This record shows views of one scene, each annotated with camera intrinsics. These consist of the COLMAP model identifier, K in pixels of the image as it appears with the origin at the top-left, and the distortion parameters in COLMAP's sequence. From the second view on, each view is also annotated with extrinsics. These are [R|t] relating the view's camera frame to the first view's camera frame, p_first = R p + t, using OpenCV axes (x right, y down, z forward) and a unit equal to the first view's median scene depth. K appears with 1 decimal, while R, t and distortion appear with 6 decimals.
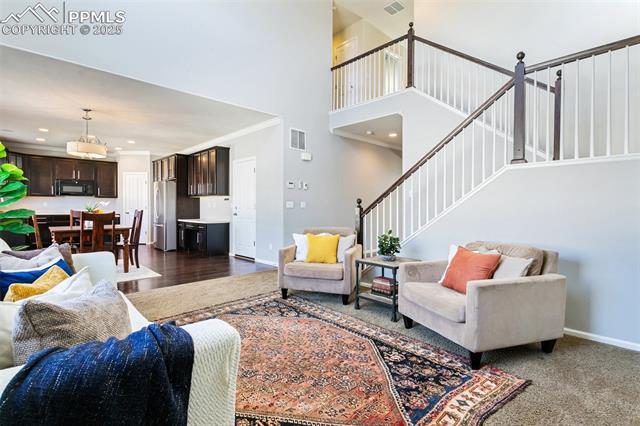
lens RADIAL K [[303.2, 0, 317.2], [0, 303.2, 207.0], [0, 0, 1]] dist [-0.000575, -0.000092]
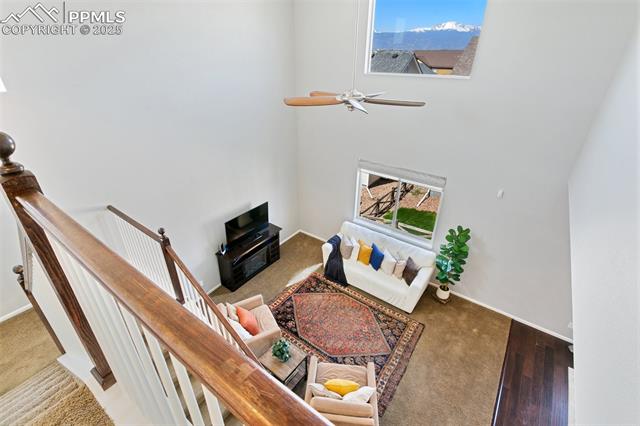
lens RADIAL K [[298.8, 0, 315.1], [0, 298.8, 210.5], [0, 0, 1]] dist [-0.001305, -0.000078]
pose [[-0.985904, 0.070964, -0.151519, 0.255285], [-0.008148, 0.884160, 0.467113, -1.017037], [0.167116, 0.461763, -0.871118, 1.907239]]
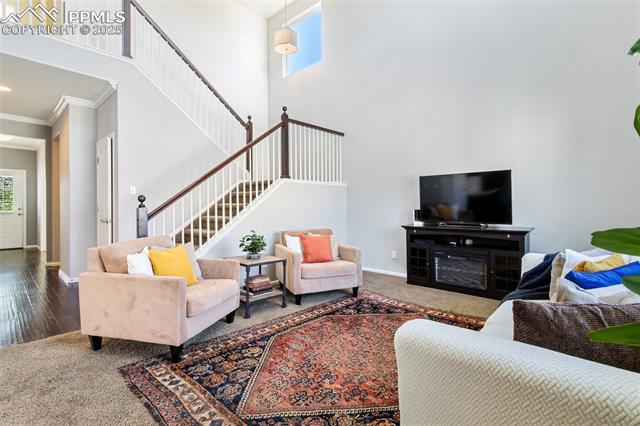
lens RADIAL K [[298.8, 0, 315.1], [0, 298.8, 210.5], [0, 0, 1]] dist [-0.001305, -0.000078]
pose [[-0.045172, -0.014181, 0.998879, -0.805712], [-0.000254, 0.999899, 0.014184, -0.002911], [-0.998979, 0.000387, -0.045171, 0.865355]]
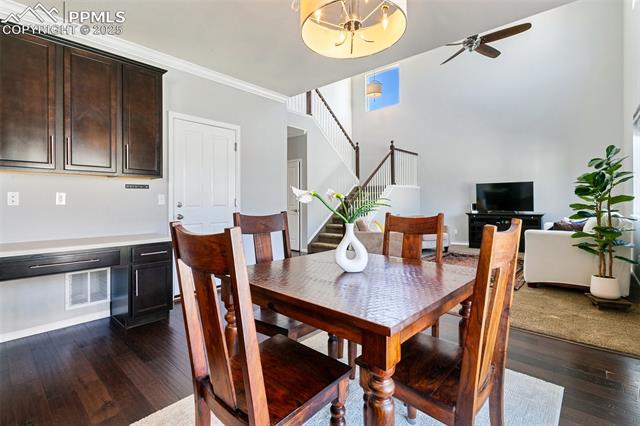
lens RADIAL K [[297.7, 0, 317.8], [0, 297.7, 201.0], [0, 0, 1]] dist [0.000567, 0.000064]
pose [[-0.069618, -0.002612, 0.997570, -1.655966], [0.000905, 0.999996, 0.002682, -0.013507], [-0.997573, 0.001090, -0.069615, 1.692836]]
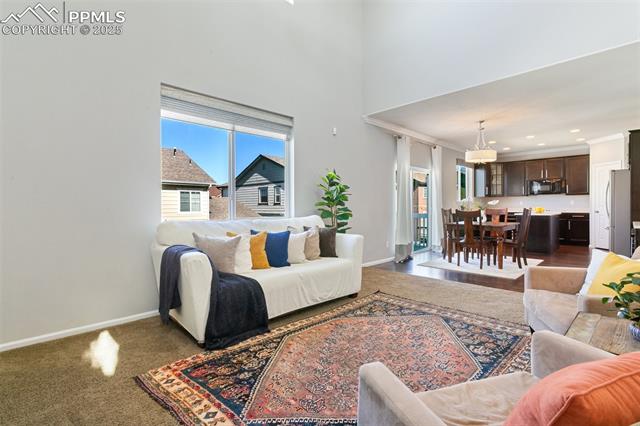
lens RADIAL K [[303.2, 0, 317.2], [0, 303.2, 207.0], [0, 0, 1]] dist [-0.000575, -0.000092]
pose [[0.005724, -0.000297, -0.999984, 0.636267], [0.006513, 0.999979, -0.000260, 0.003117], [0.999962, -0.006511, 0.005726, 0.592664]]
